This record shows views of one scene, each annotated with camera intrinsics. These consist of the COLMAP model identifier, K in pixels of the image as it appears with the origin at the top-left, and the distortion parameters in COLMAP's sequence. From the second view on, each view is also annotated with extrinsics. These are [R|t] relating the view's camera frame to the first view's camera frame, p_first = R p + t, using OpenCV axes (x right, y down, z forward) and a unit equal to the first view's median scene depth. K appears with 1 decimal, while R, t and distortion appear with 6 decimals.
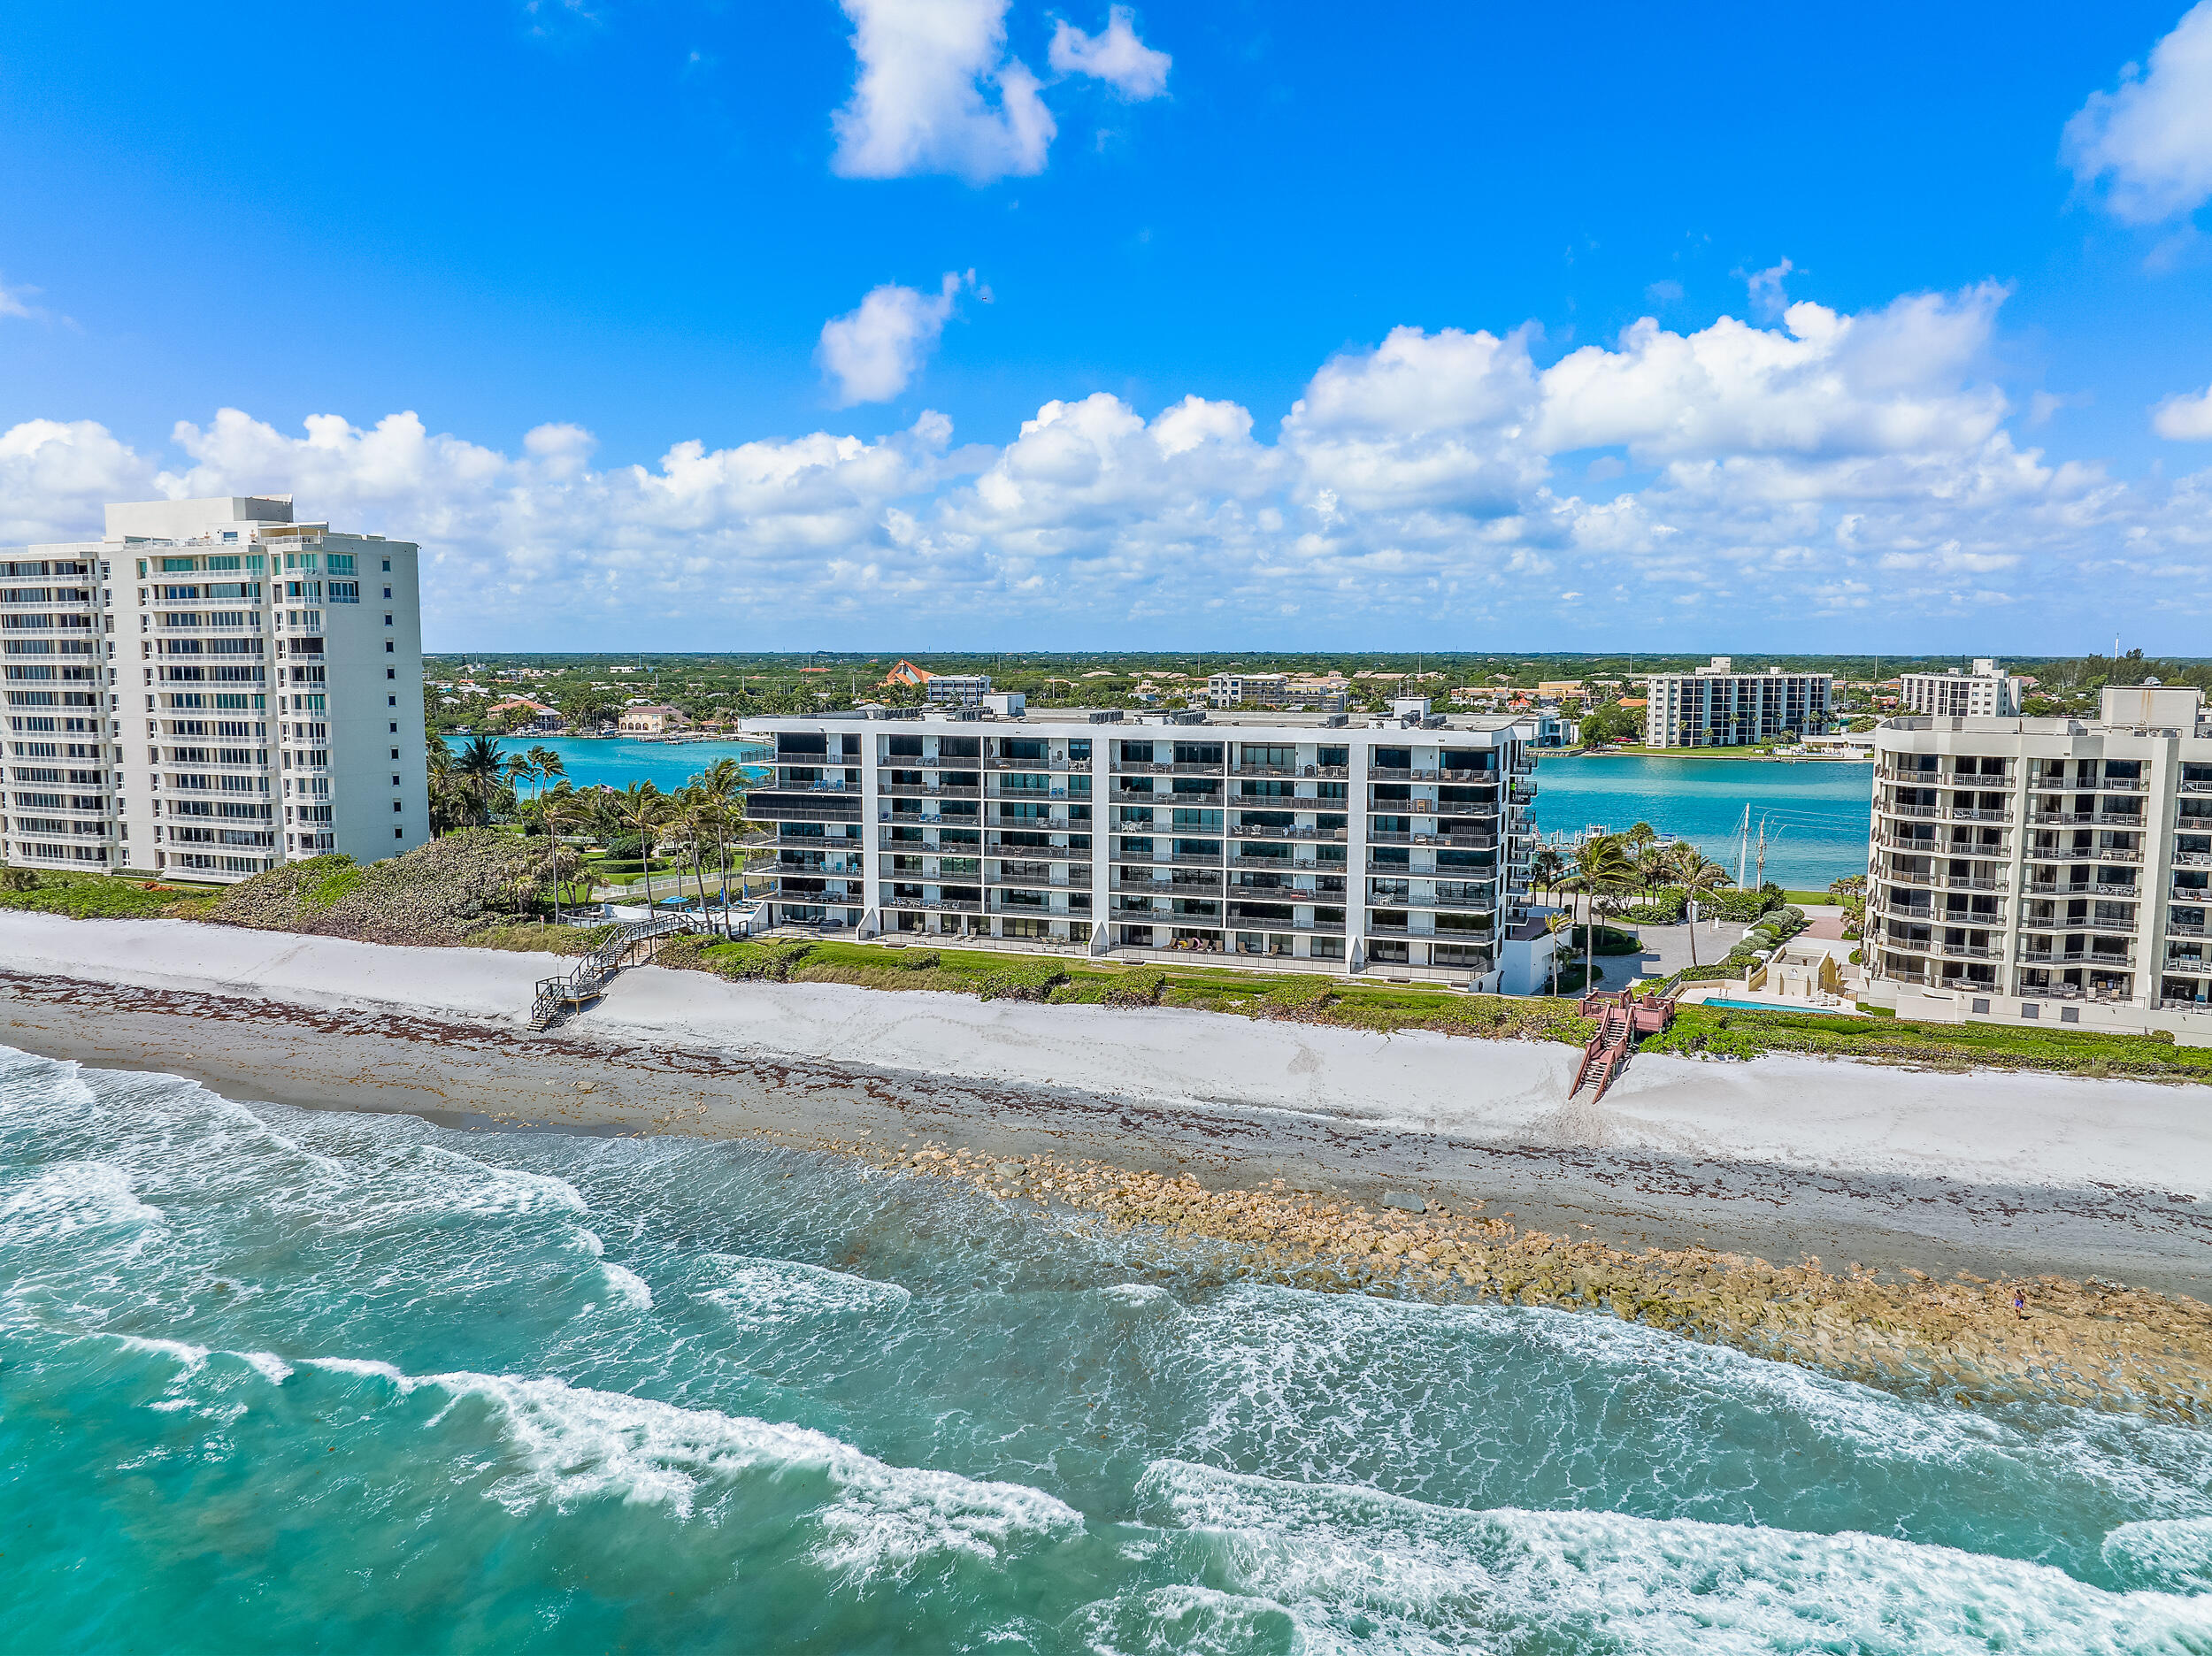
lens RADIAL K [[1600.3, 0, 1103.6], [0, 1600.3, 814.9], [0, 0, 1]] dist [-0.040417, 0.001437]
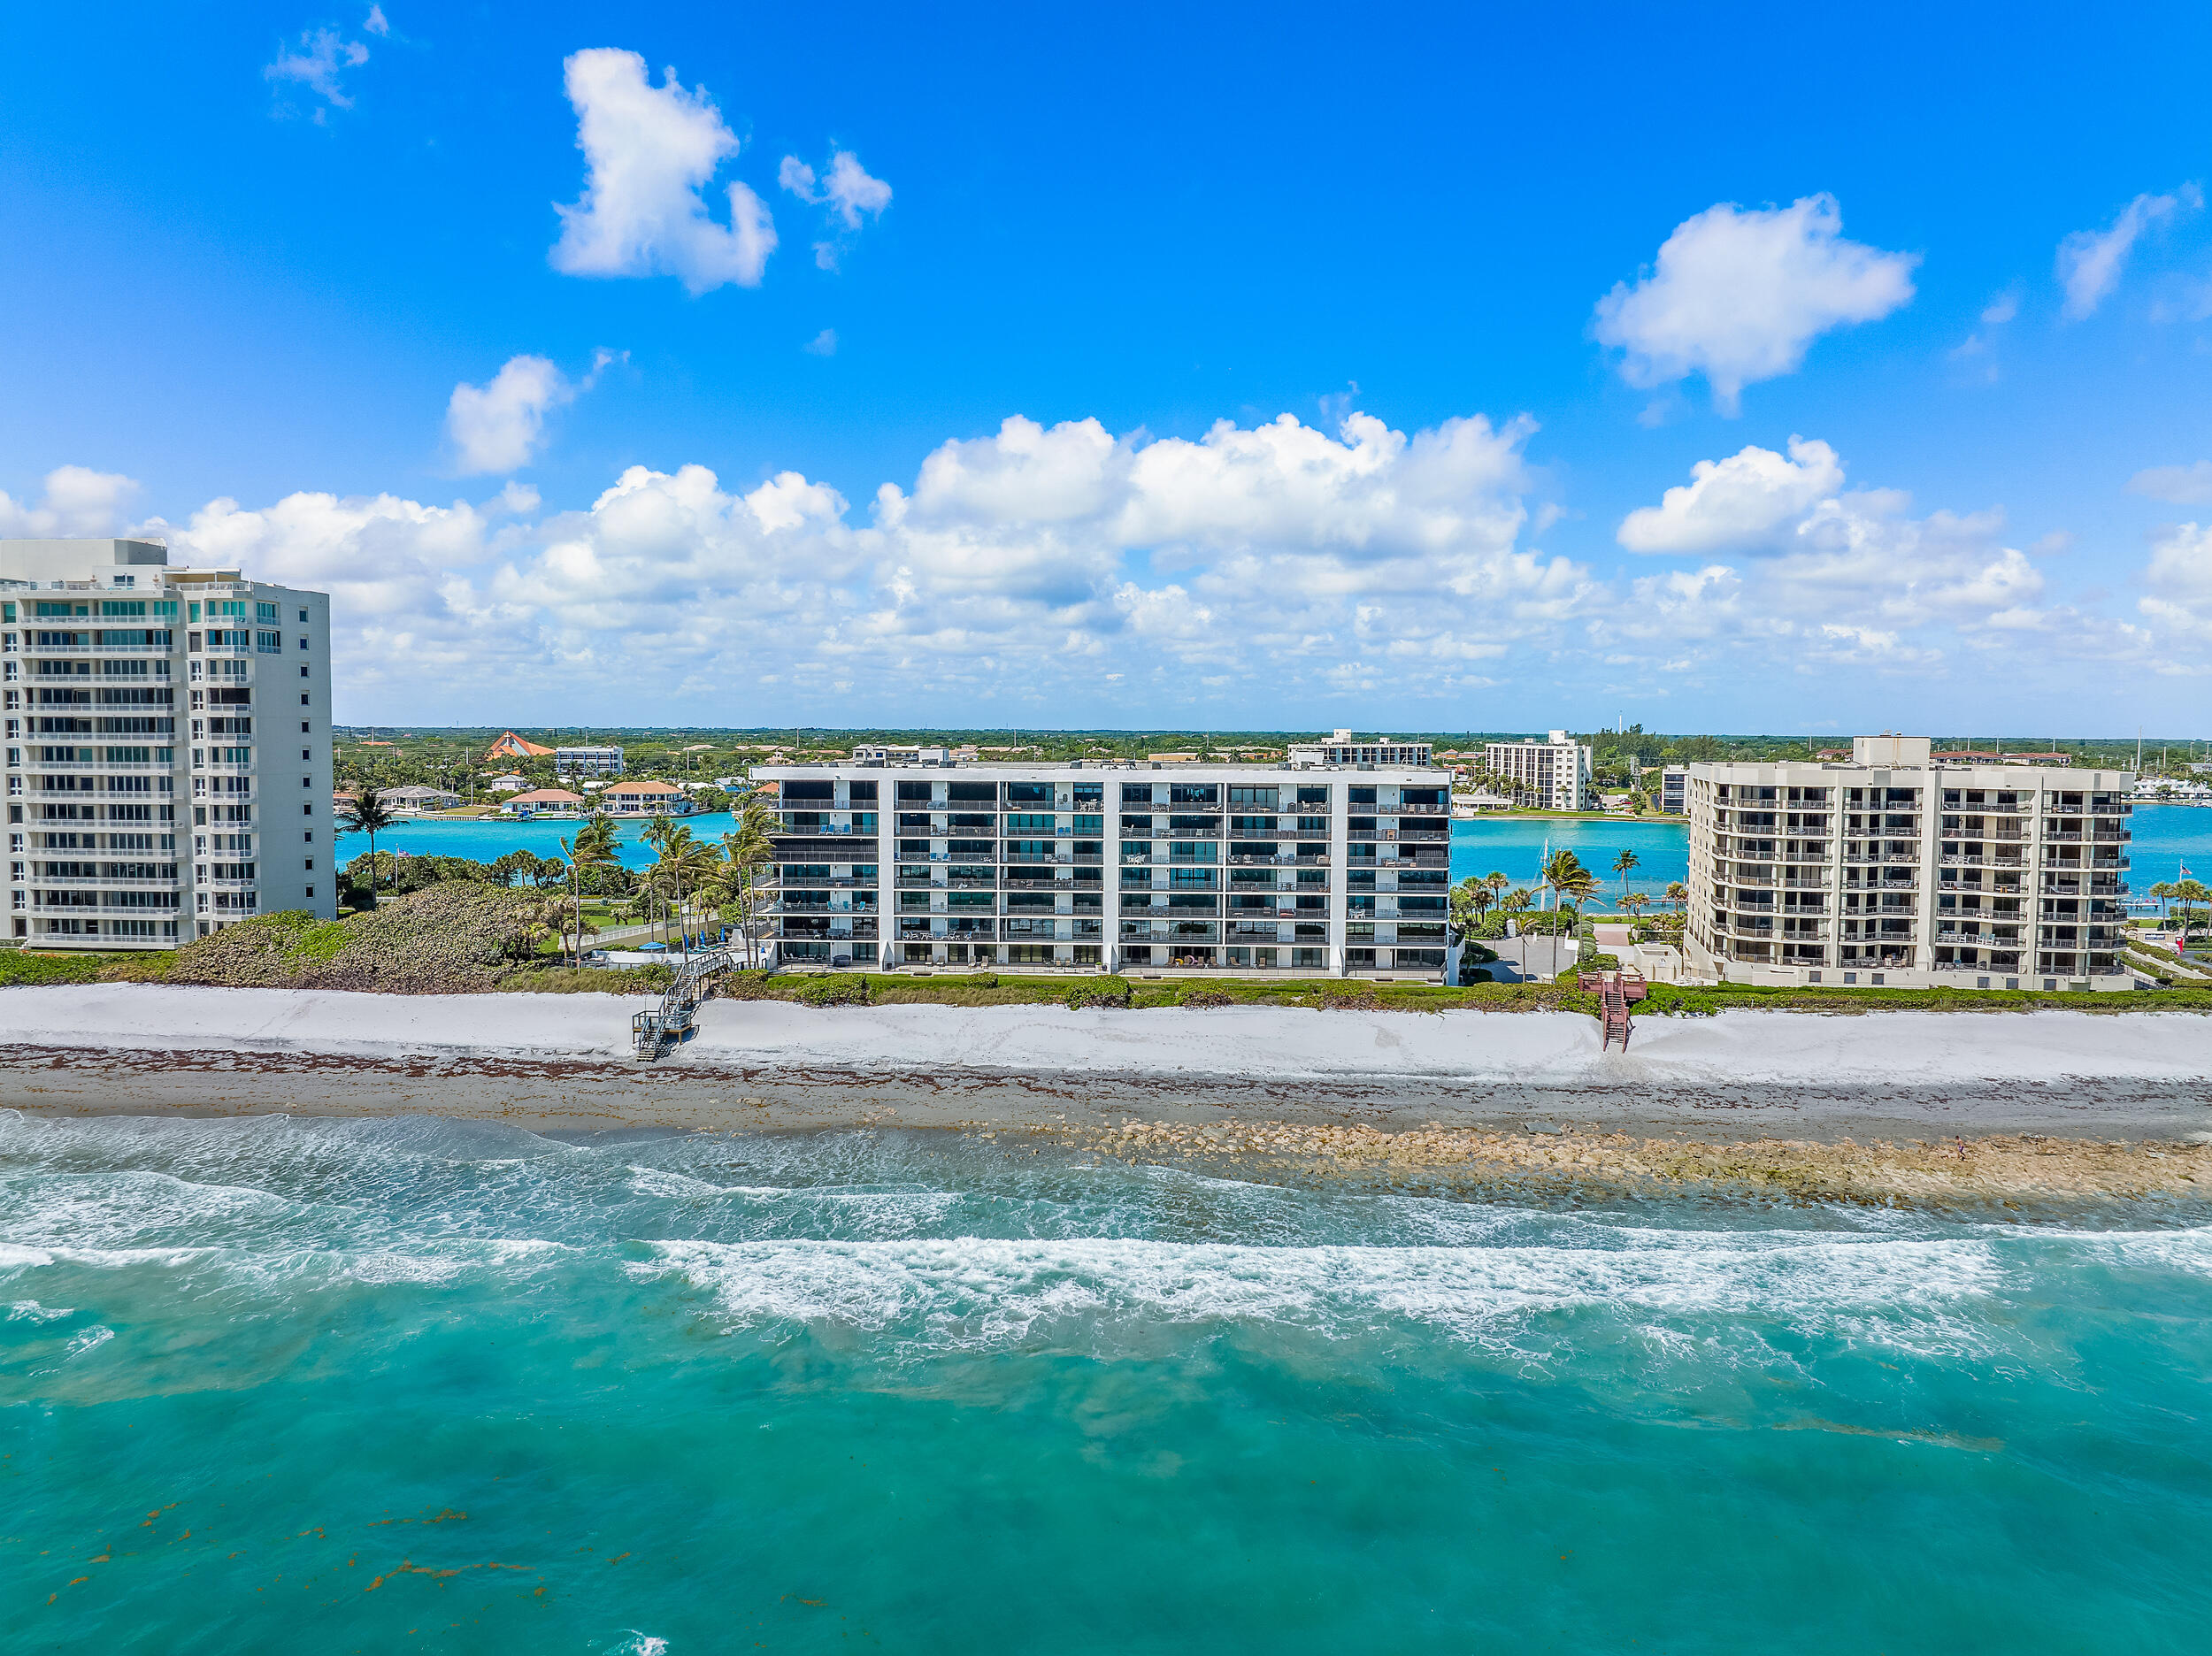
lens RADIAL K [[1600.3, 0, 1103.6], [0, 1600.3, 814.9], [0, 0, 1]] dist [-0.040417, 0.001437]
pose [[0.956197, -0.011259, 0.292507, -0.311857], [0.025608, 0.998646, -0.045274, 0.024919], [-0.291601, 0.050781, 0.955191, -0.076289]]
